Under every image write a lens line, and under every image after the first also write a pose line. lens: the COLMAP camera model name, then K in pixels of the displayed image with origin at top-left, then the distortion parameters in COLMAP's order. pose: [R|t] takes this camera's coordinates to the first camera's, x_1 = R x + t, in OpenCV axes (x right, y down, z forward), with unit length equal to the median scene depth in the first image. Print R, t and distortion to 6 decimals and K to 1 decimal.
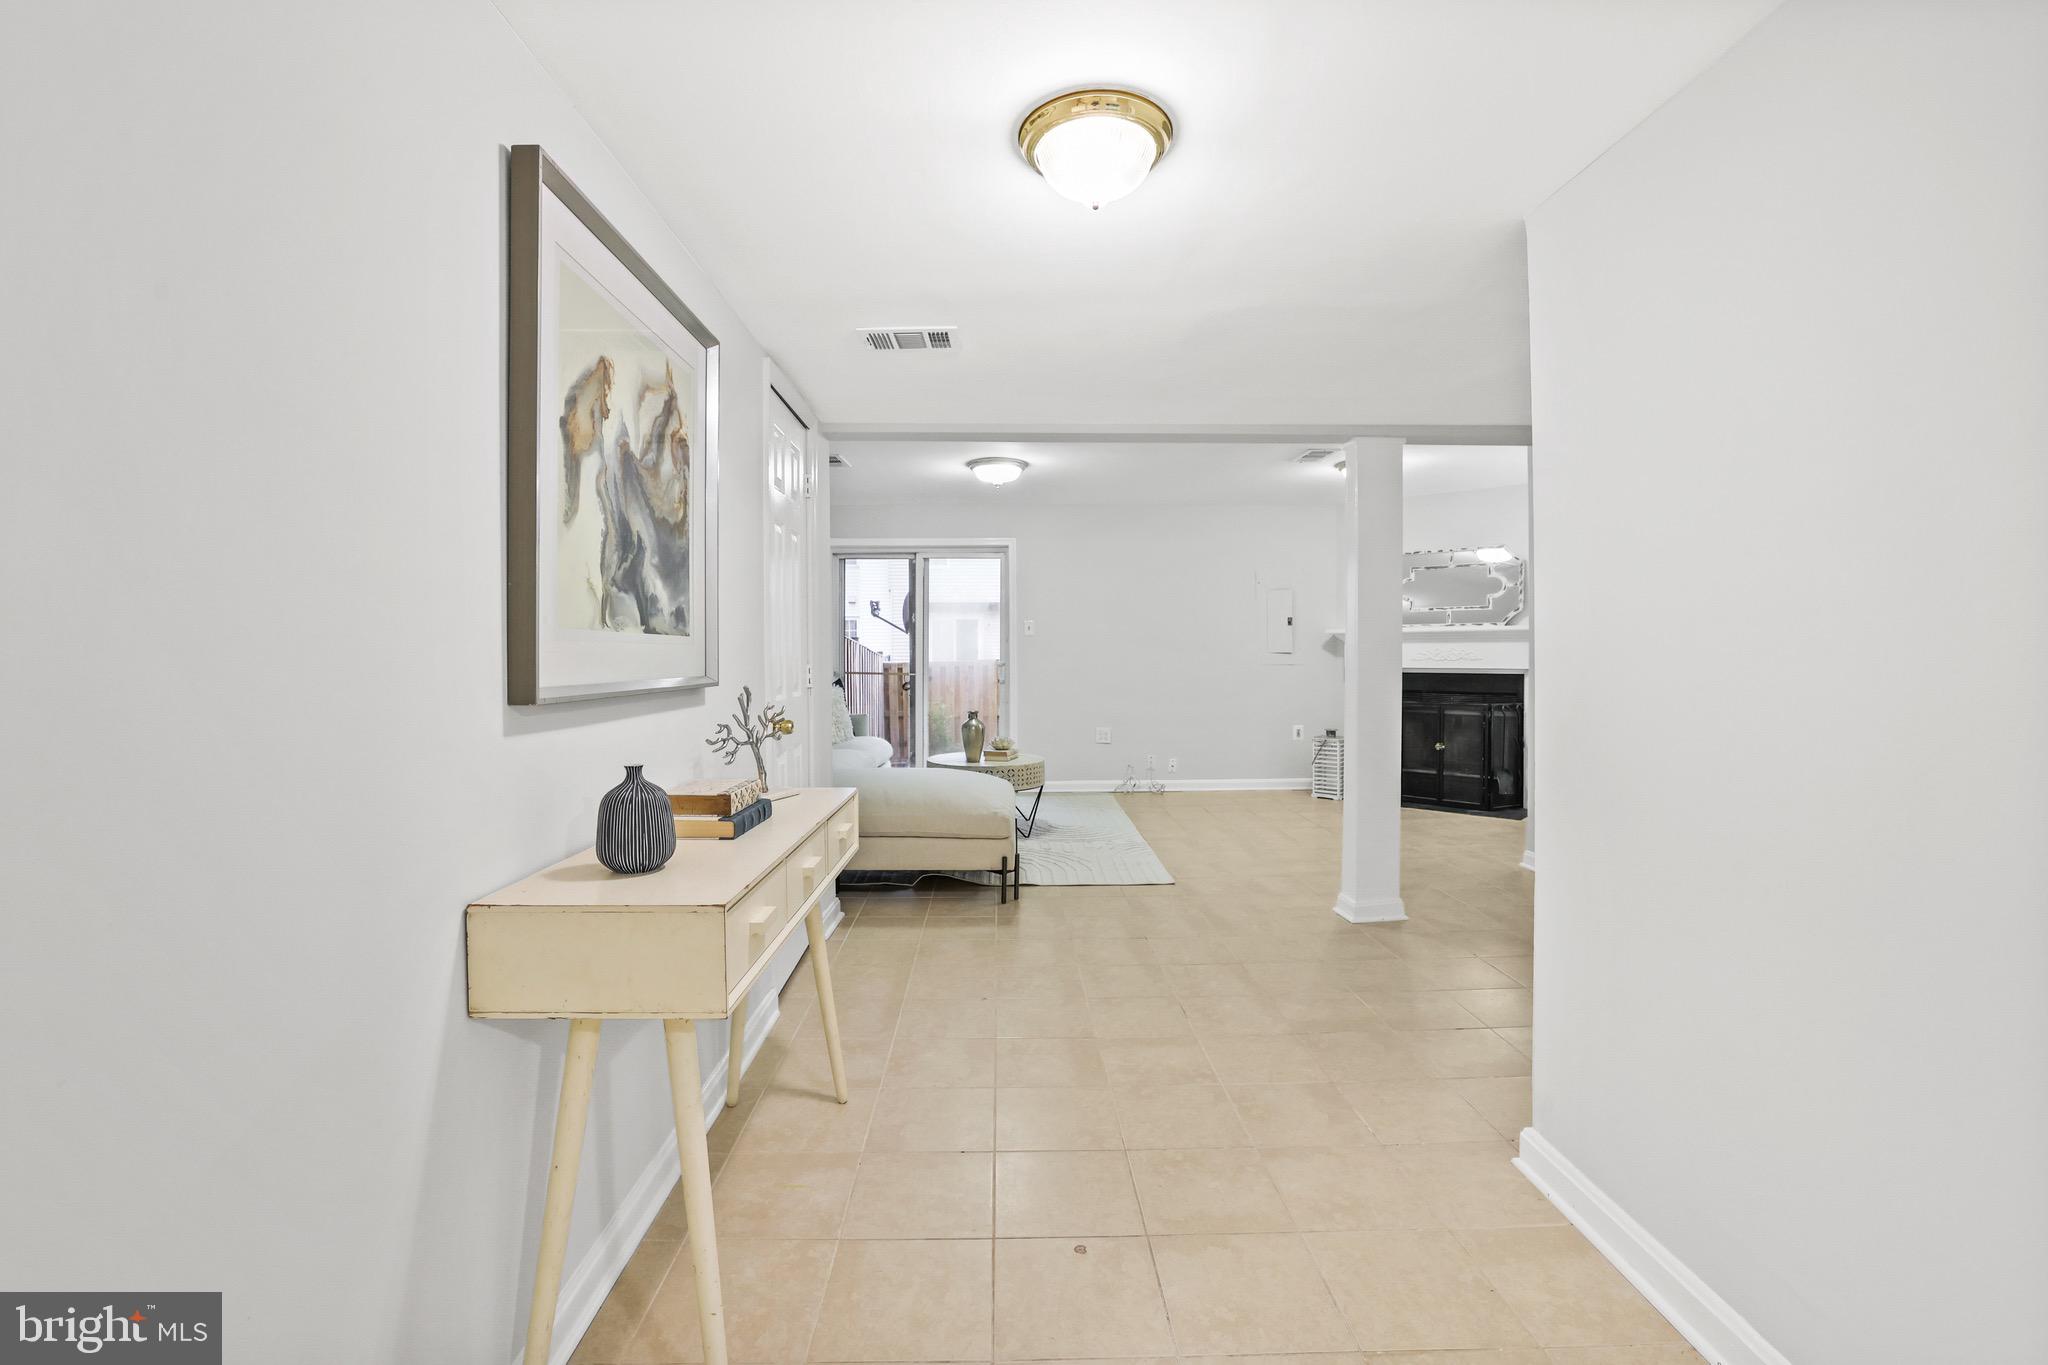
lens RADIAL K [[884.9, 0, 1018.2], [0, 884.9, 655.0], [0, 0, 1]] dist [-0.029102, 0.000386]
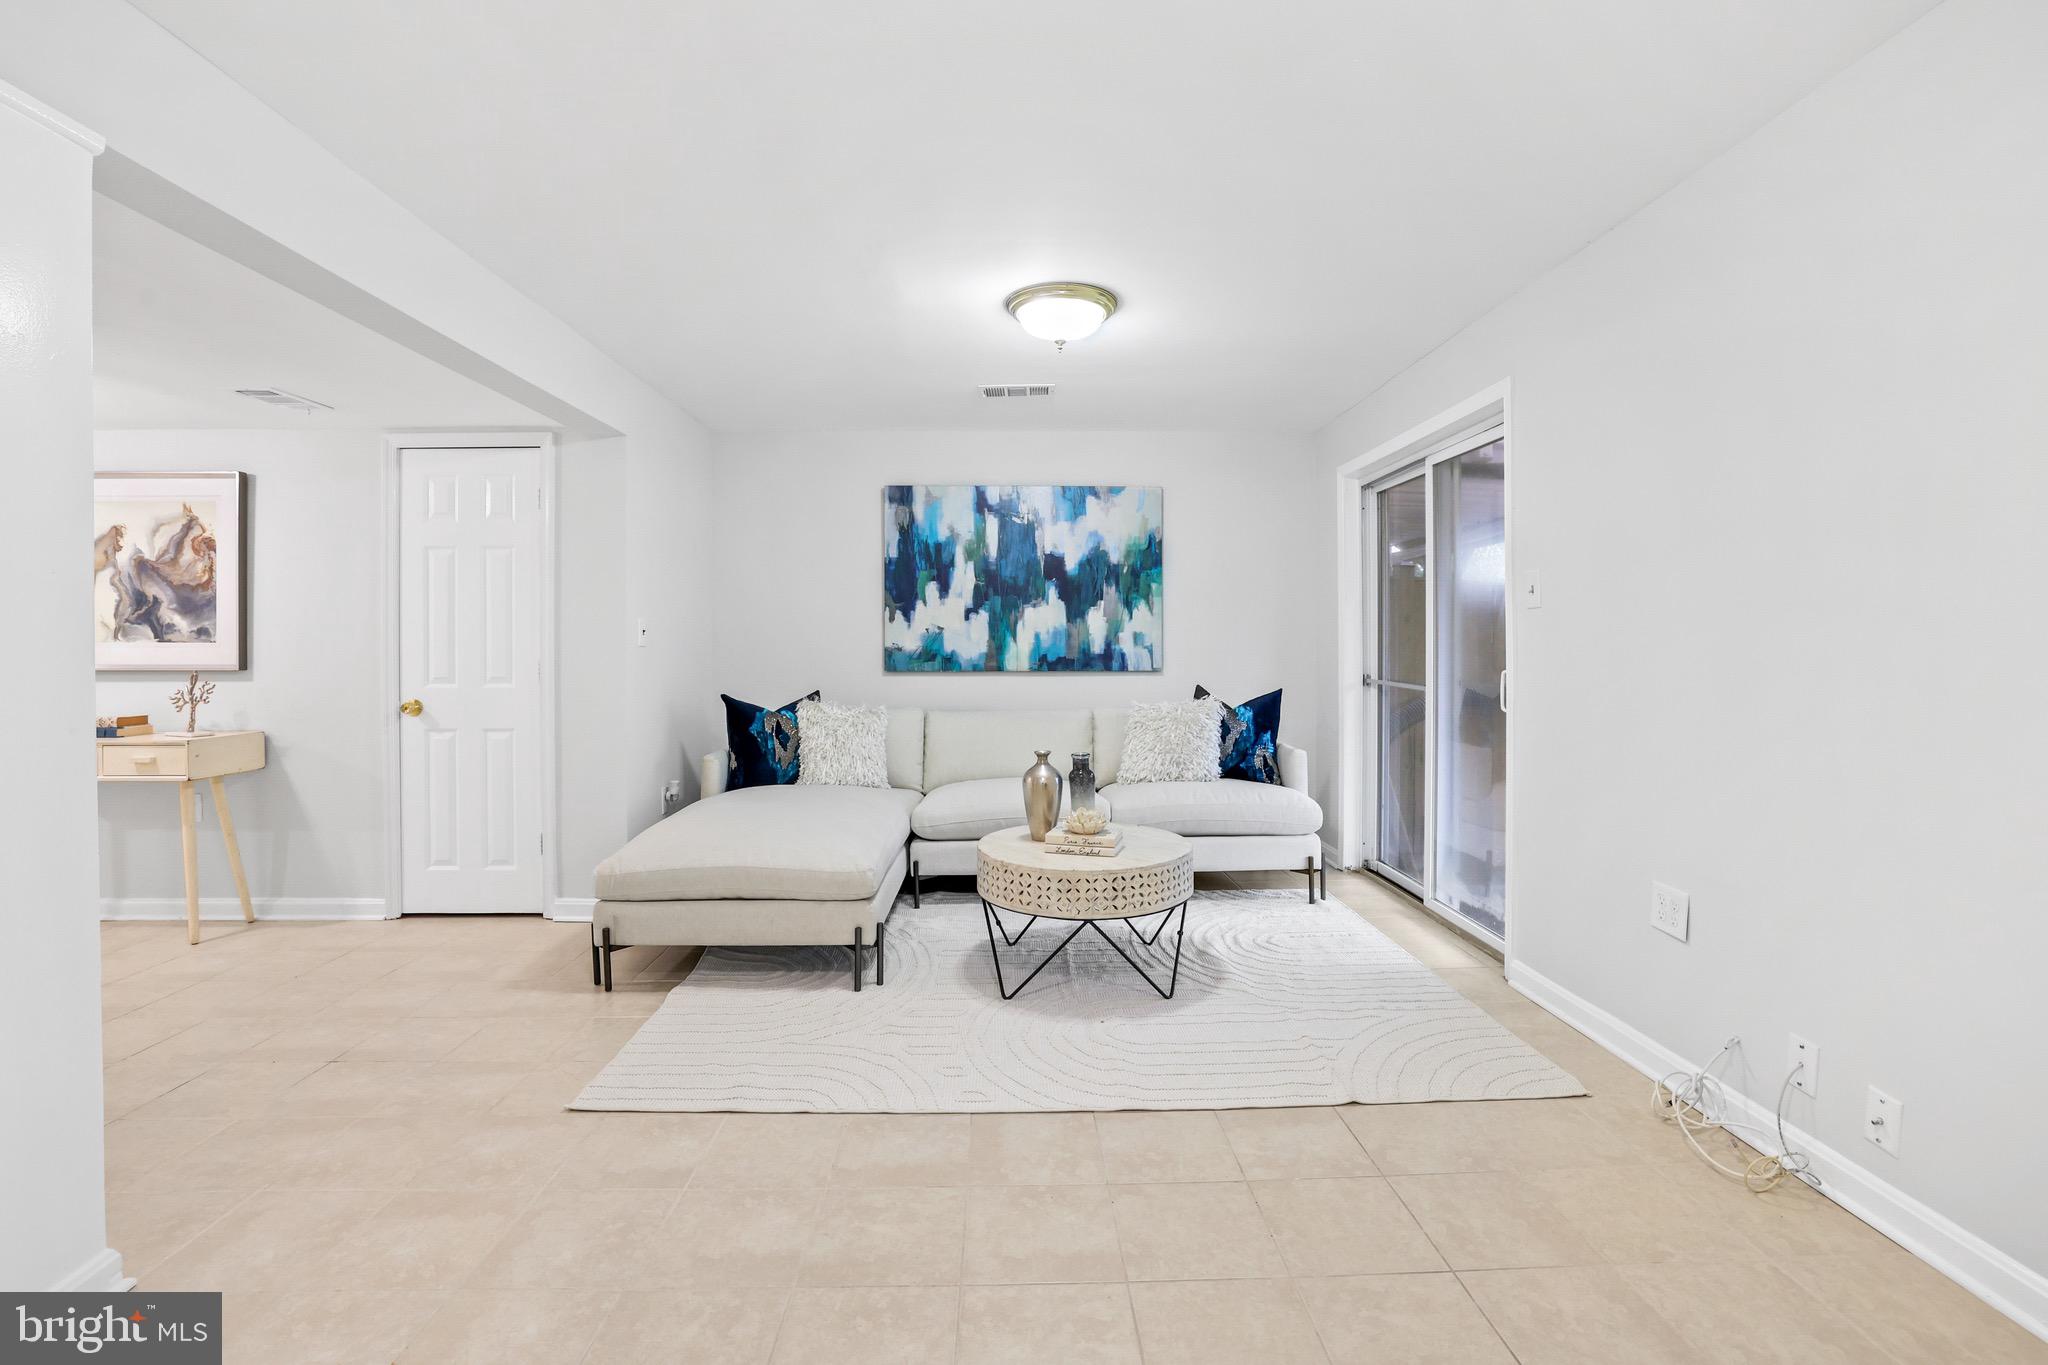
lens RADIAL K [[884.9, 0, 1018.2], [0, 884.9, 655.0], [0, 0, 1]] dist [-0.029102, 0.000386]
pose [[0.006063, 0.006458, -0.999961, 1.603796], [-0.002726, 0.999976, 0.006442, -0.012841], [0.999978, 0.002687, 0.006080, 2.965954]]
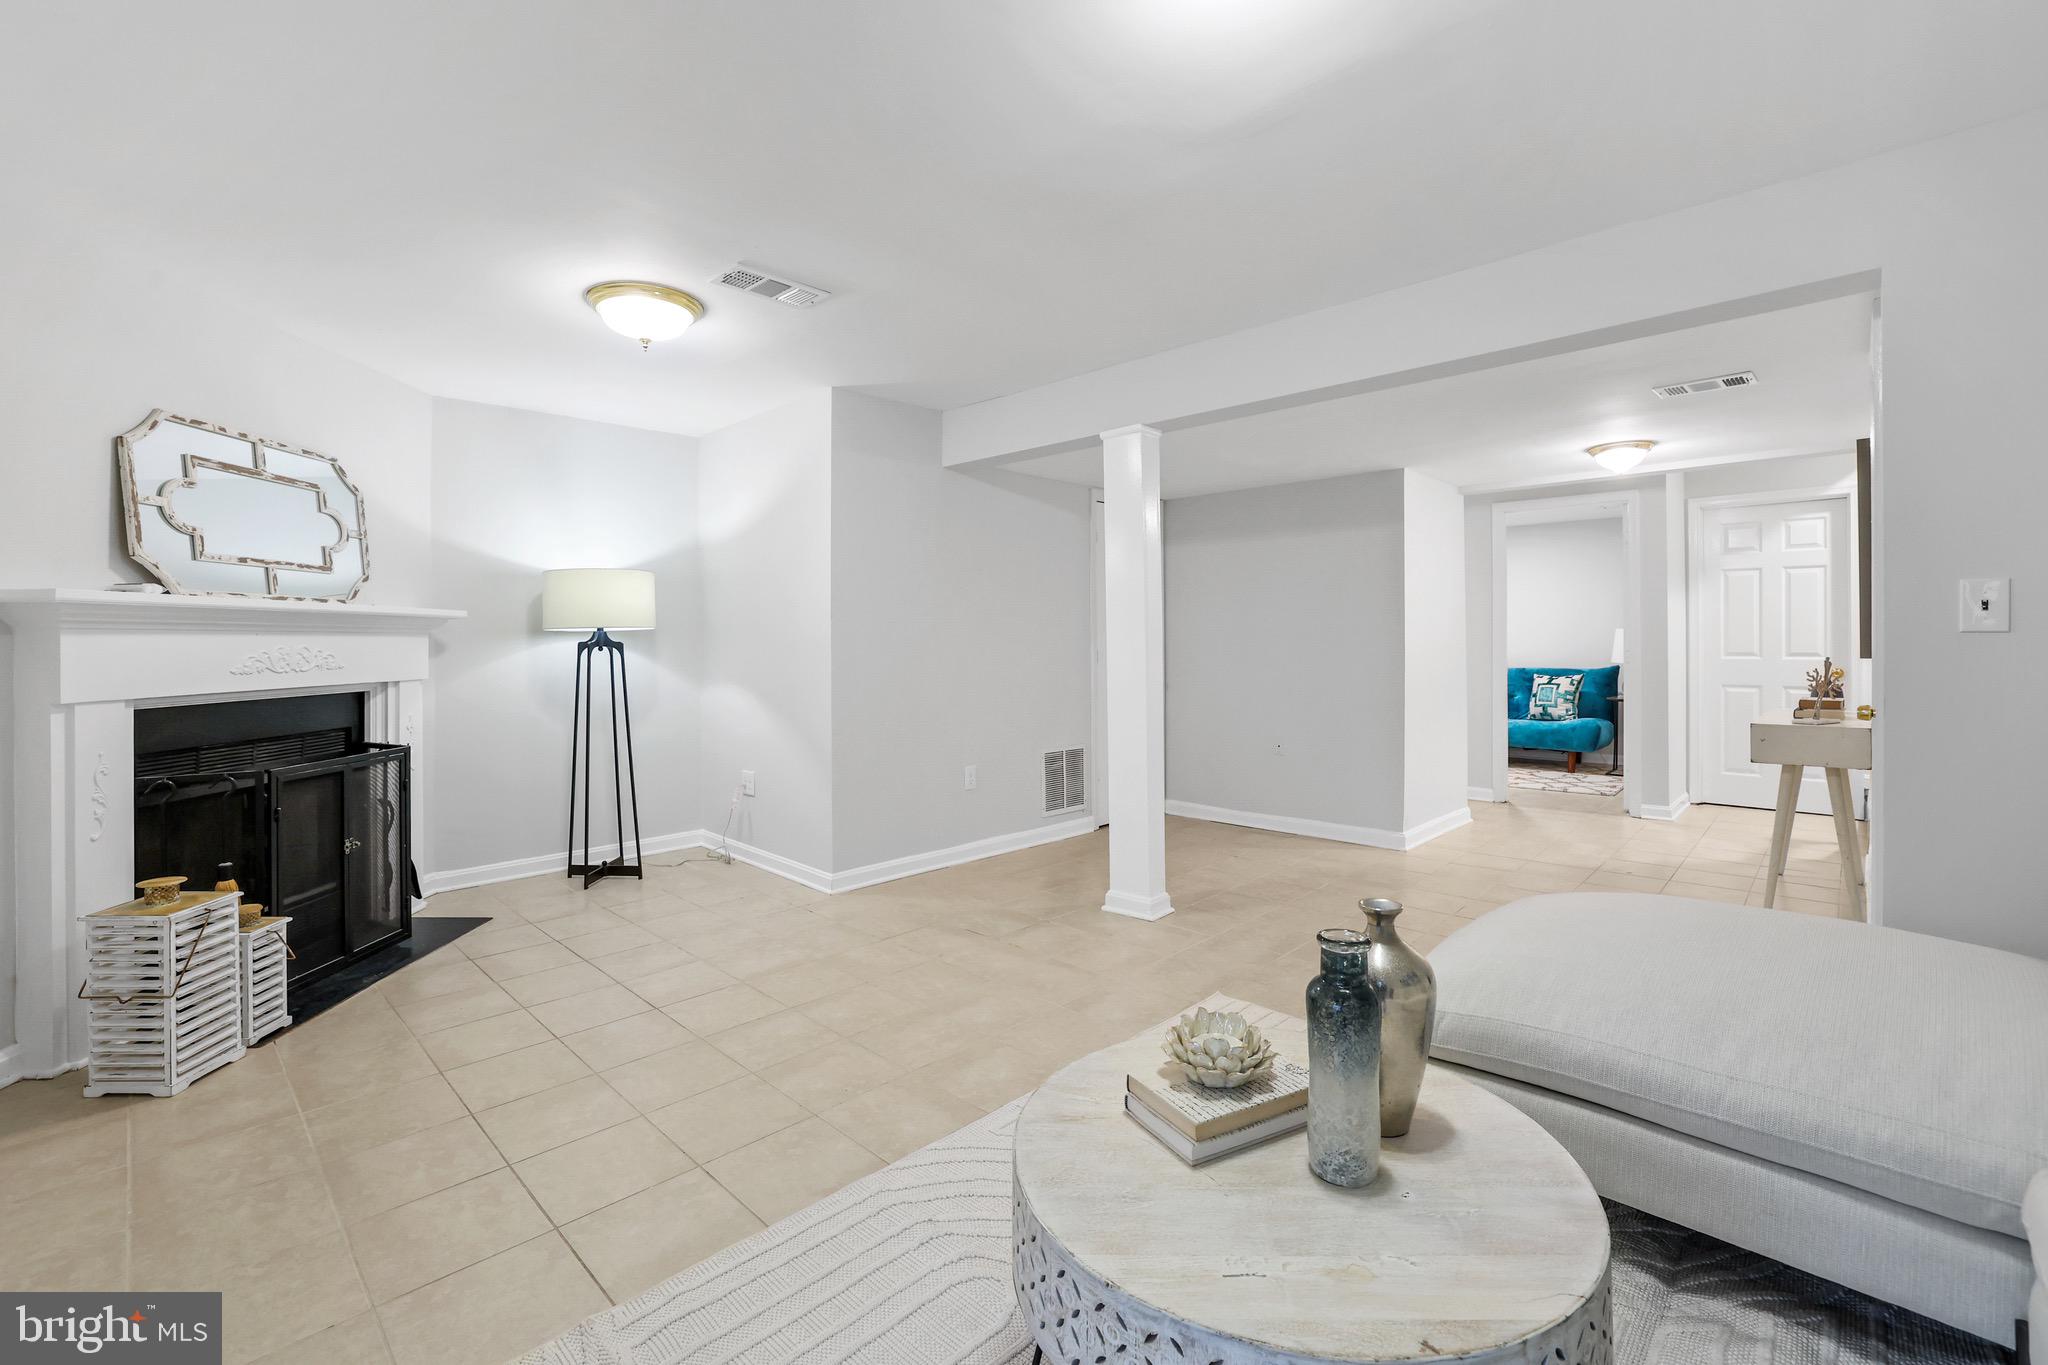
lens RADIAL K [[884.9, 0, 1018.2], [0, 884.9, 655.0], [0, 0, 1]] dist [-0.029102, 0.000386]
pose [[-0.707016, 0.000625, 0.707197, -0.454370], [0.009941, 0.999910, 0.009054, -0.009382], [-0.707128, 0.013432, -0.706958, 3.713424]]
